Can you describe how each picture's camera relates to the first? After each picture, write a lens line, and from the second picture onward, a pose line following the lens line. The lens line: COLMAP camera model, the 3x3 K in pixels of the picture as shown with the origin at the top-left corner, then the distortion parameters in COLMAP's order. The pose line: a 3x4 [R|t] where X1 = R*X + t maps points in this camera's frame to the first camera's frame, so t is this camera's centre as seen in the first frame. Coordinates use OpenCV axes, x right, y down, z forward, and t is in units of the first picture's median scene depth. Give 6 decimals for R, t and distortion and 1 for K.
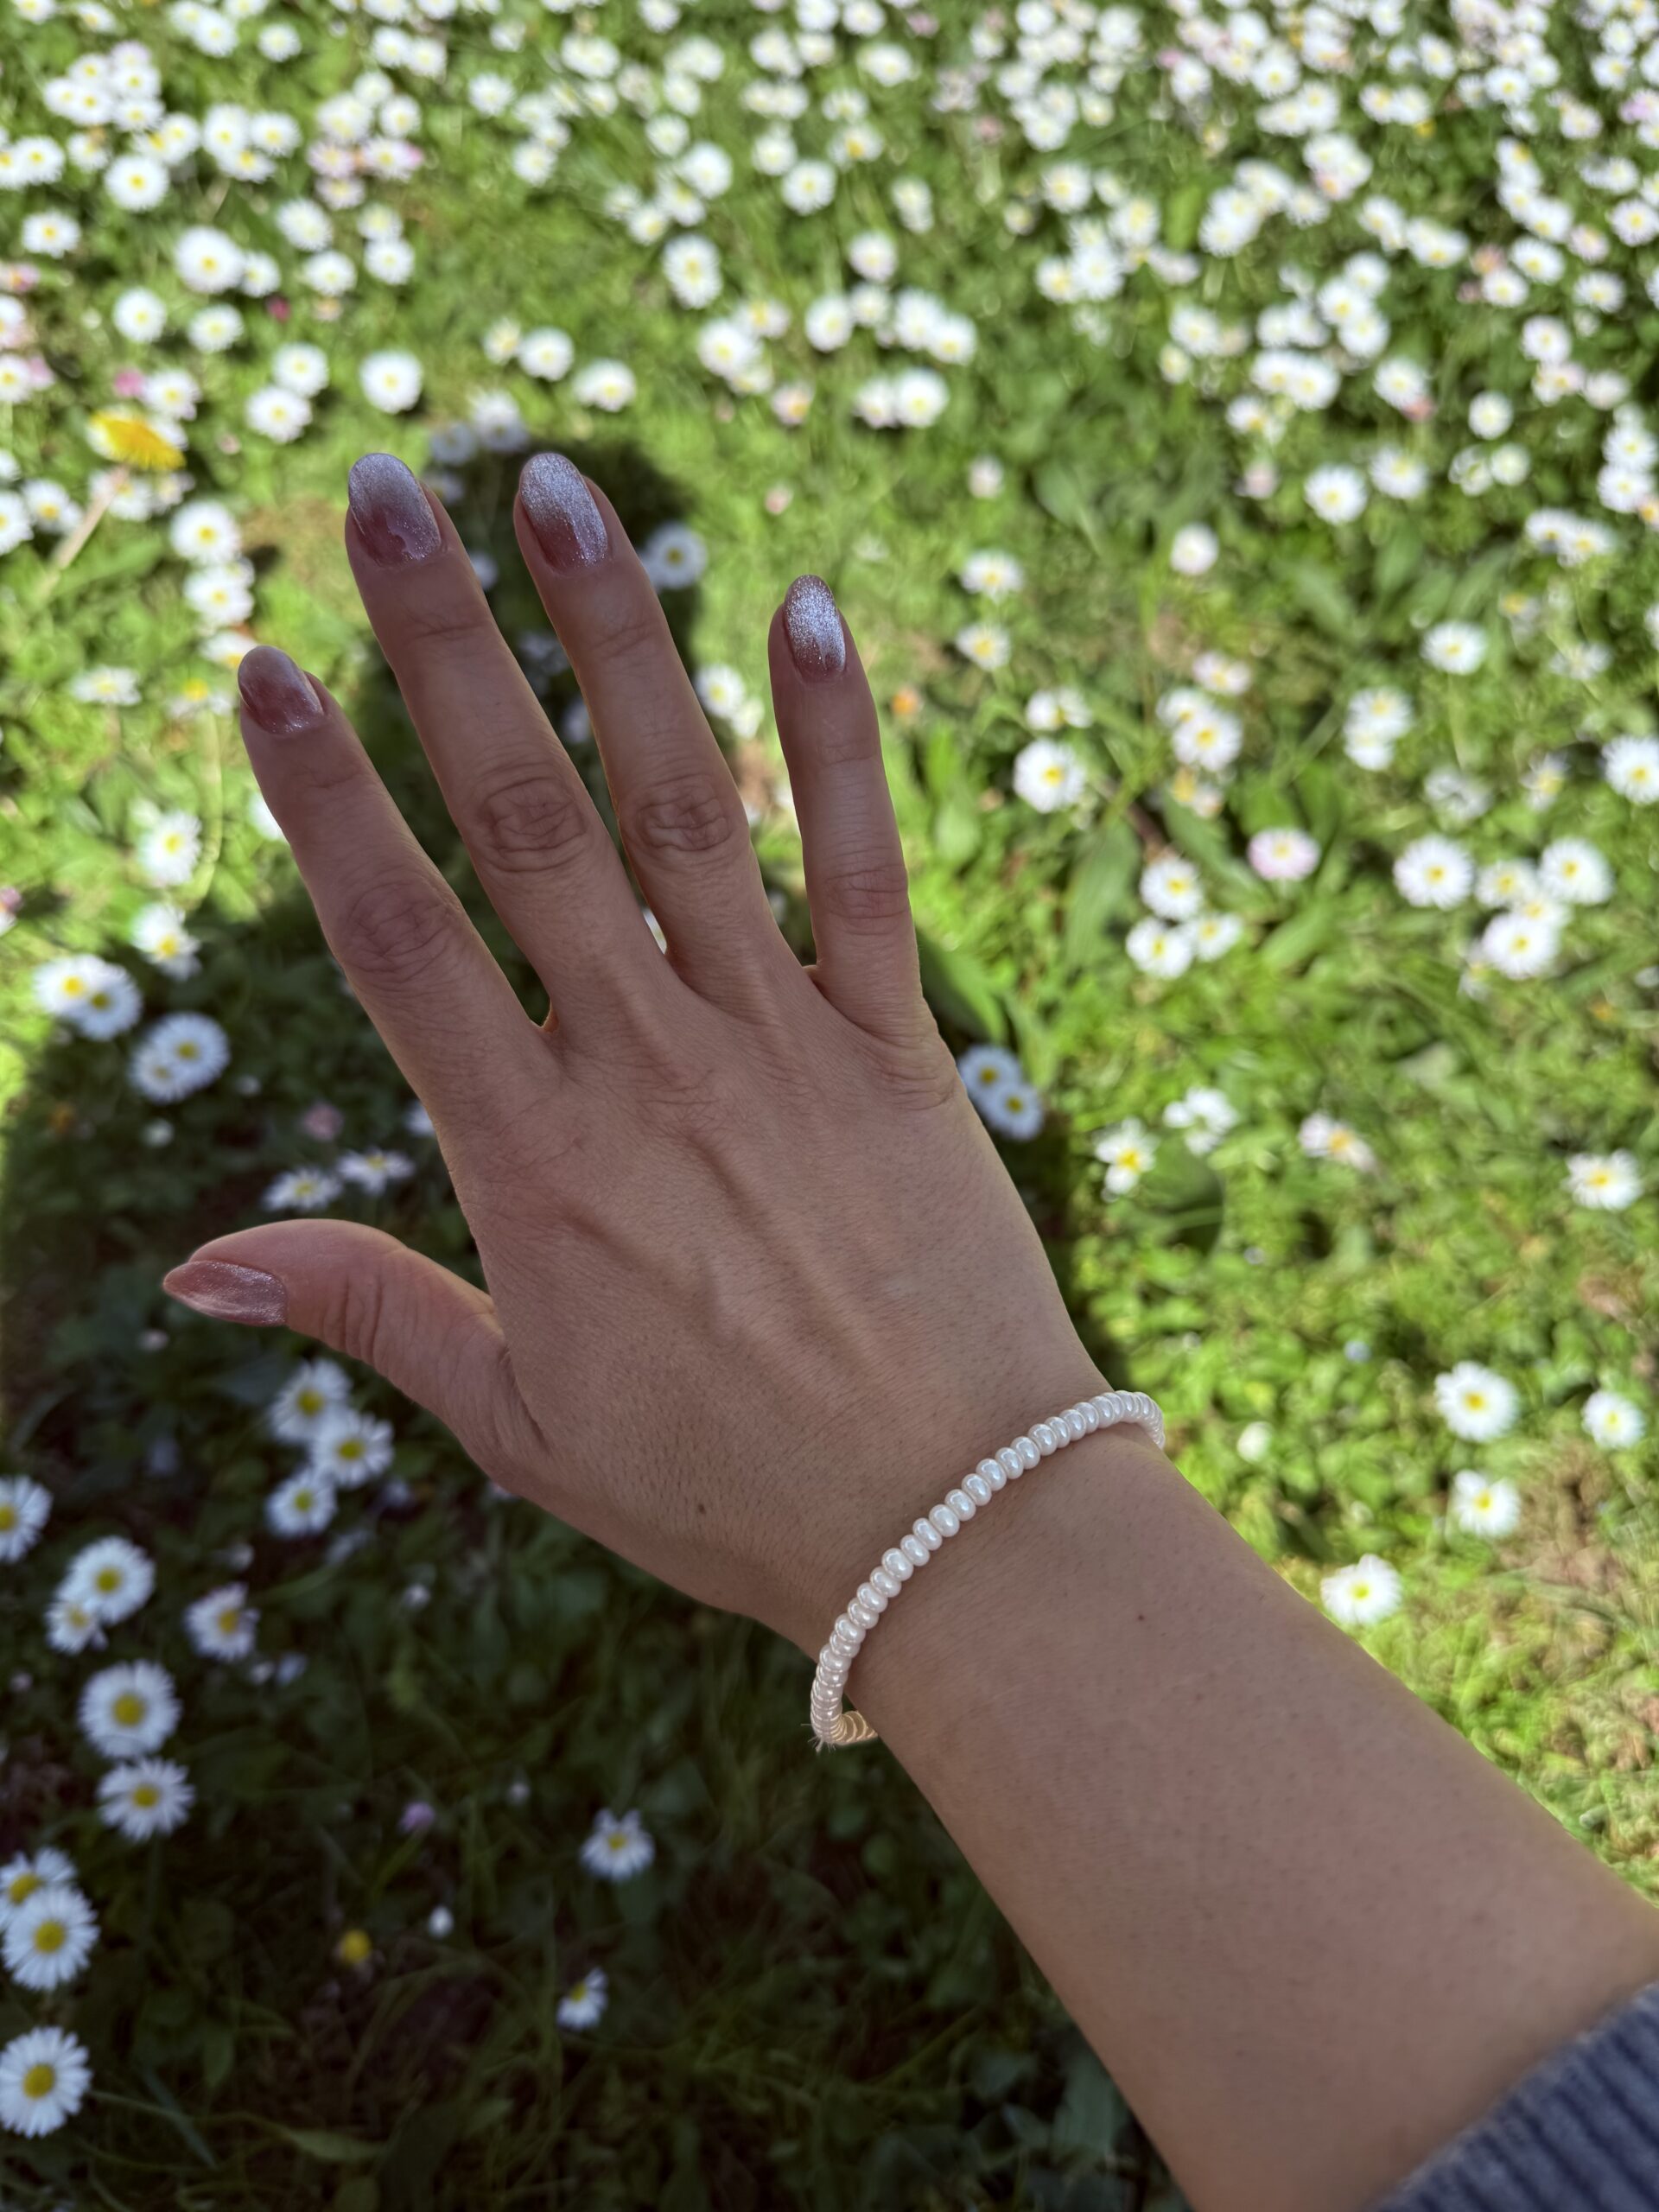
lens RADIAL K [[1720.8, 0, 829.5], [0, 1720.8, 1106.0], [0, 0, 1]] dist [-0.054585, -0.000617]
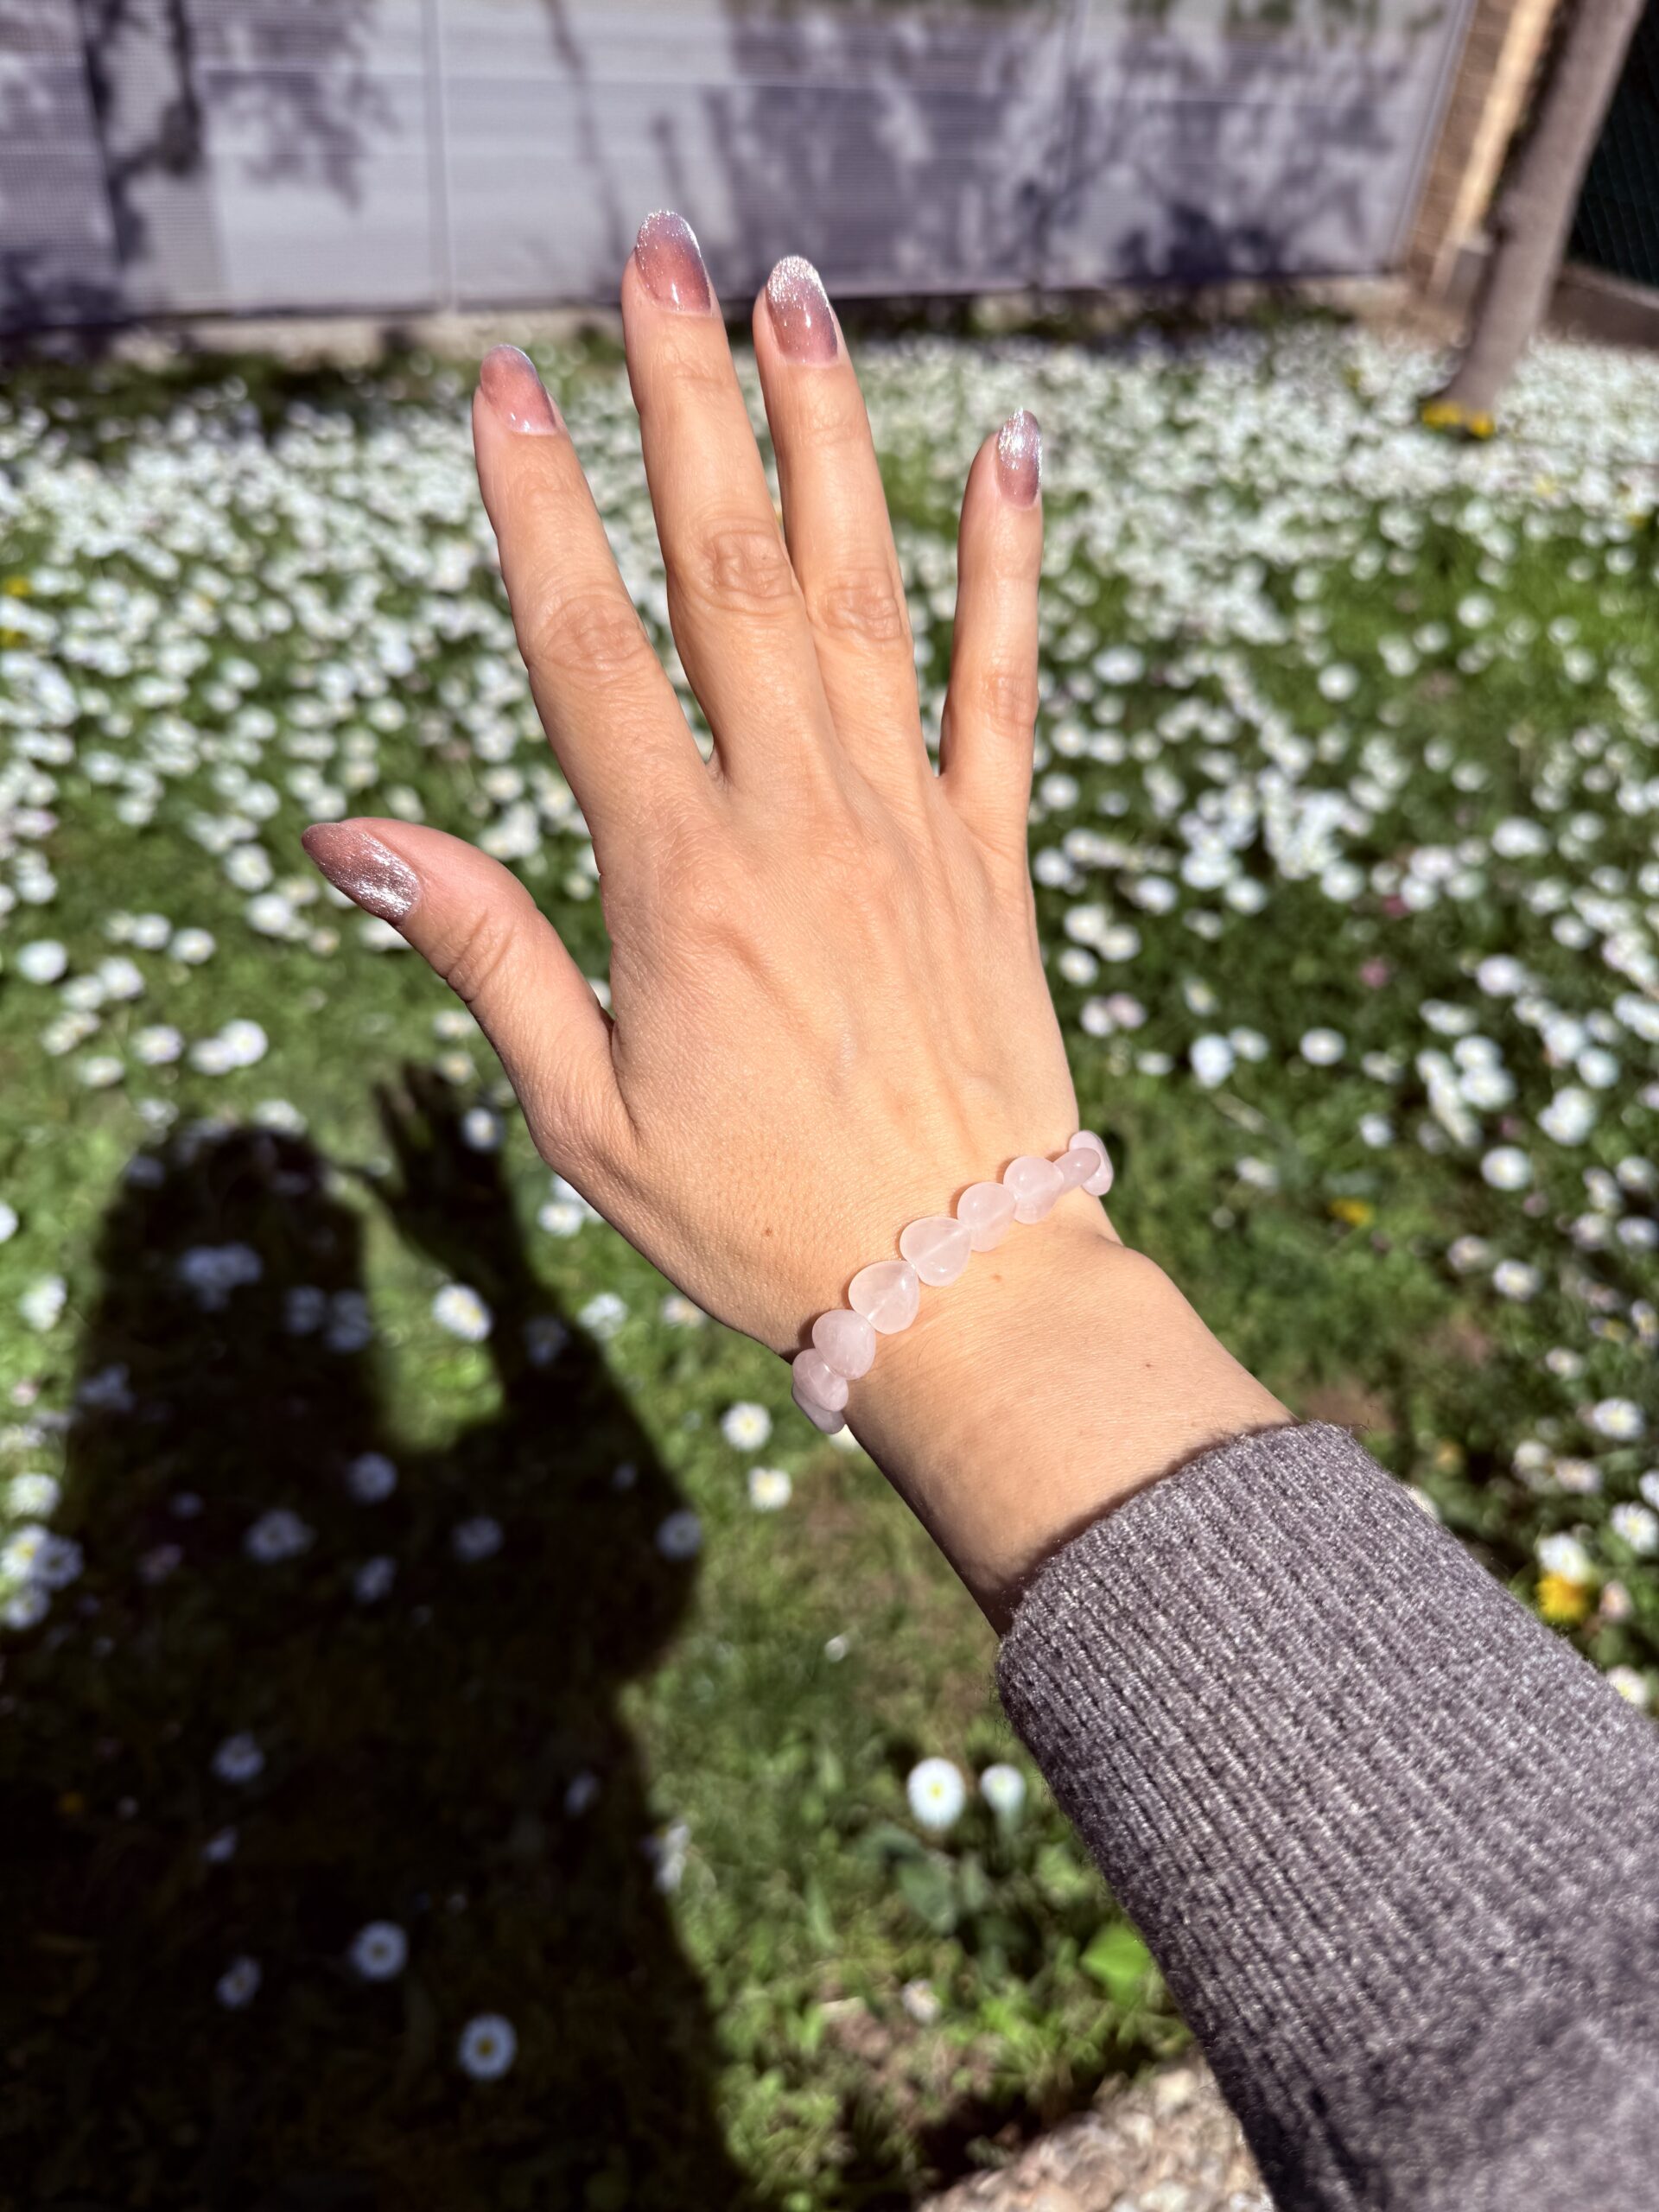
lens RADIAL K [[1654.2, 0, 829.5], [0, 1654.2, 1106.0], [0, 0, 1]] dist [0.048429, -0.129635]
pose [[0.973091, -0.148585, 0.176112, 0.160001], [0.190925, 0.947837, -0.255250, 0.231262], [-0.128999, 0.282006, 0.950701, -0.514284]]
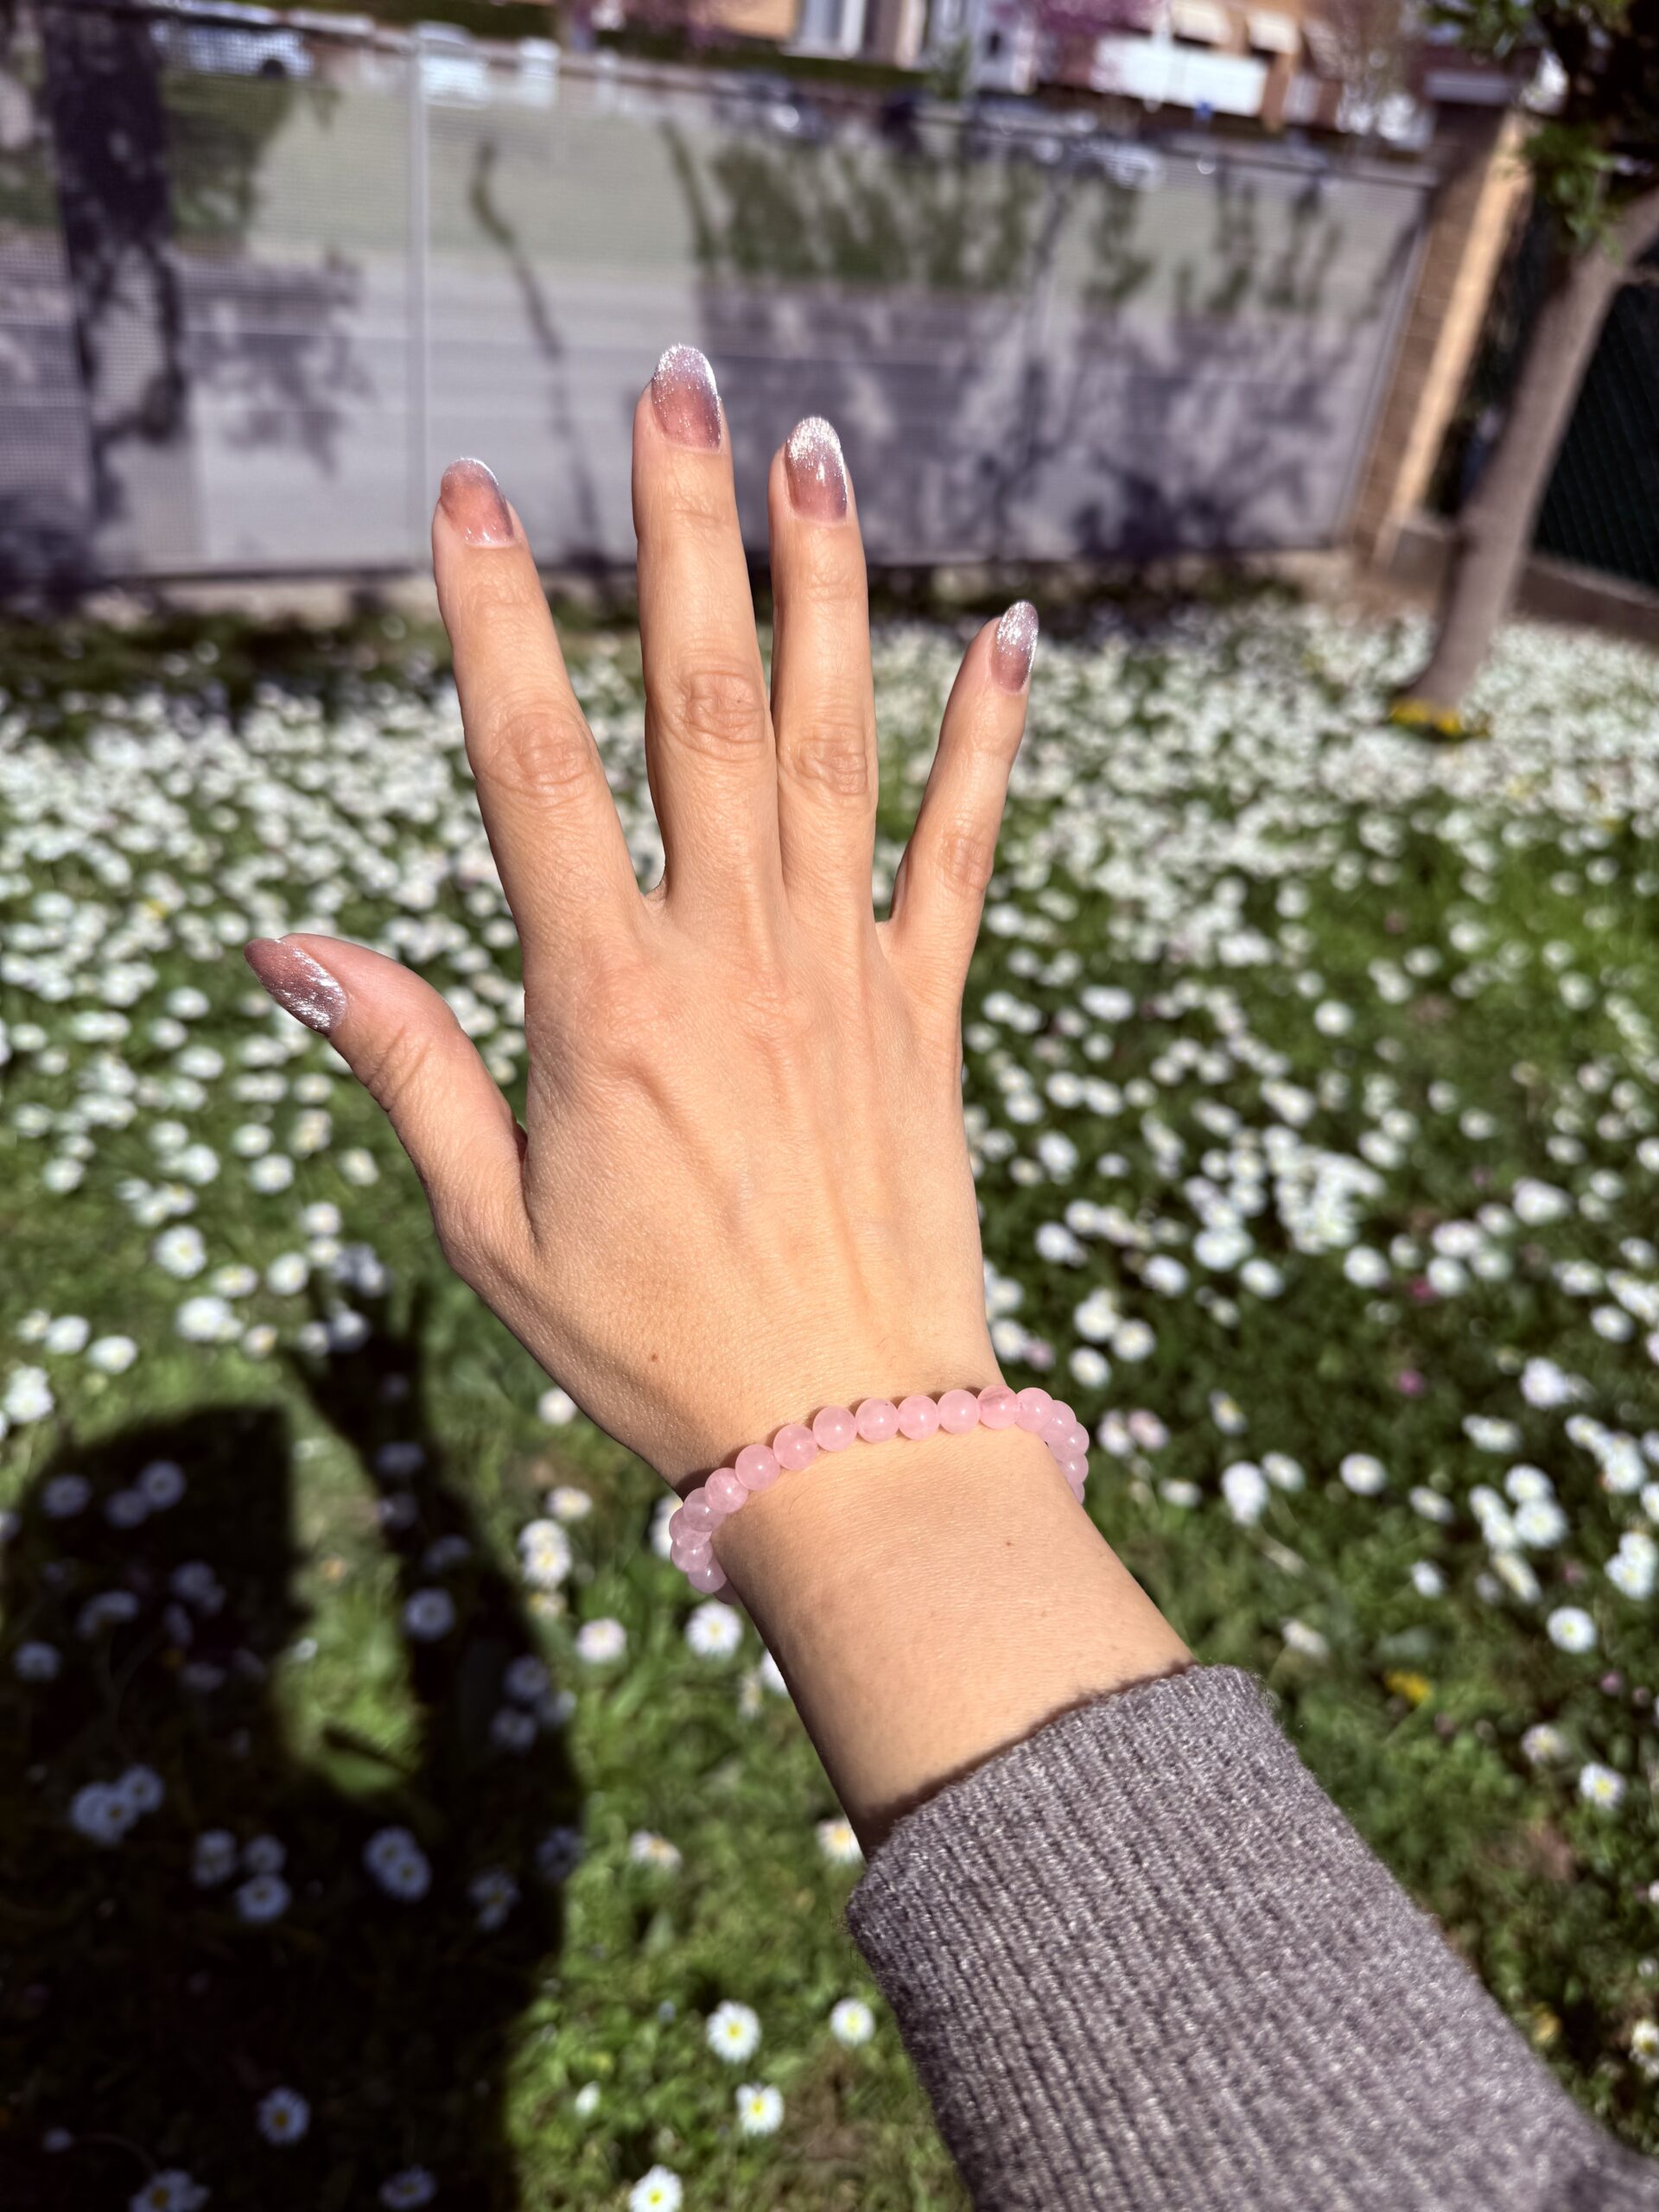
lens RADIAL K [[1654.2, 0, 829.5], [0, 1654.2, 1106.0], [0, 0, 1]] dist [0.048429, -0.129635]
pose [[0.968615, -0.113818, 0.220976, 0.176689], [0.190331, 0.911404, -0.364851, -0.008629], [-0.159871, 0.395459, 0.904463, -0.434016]]
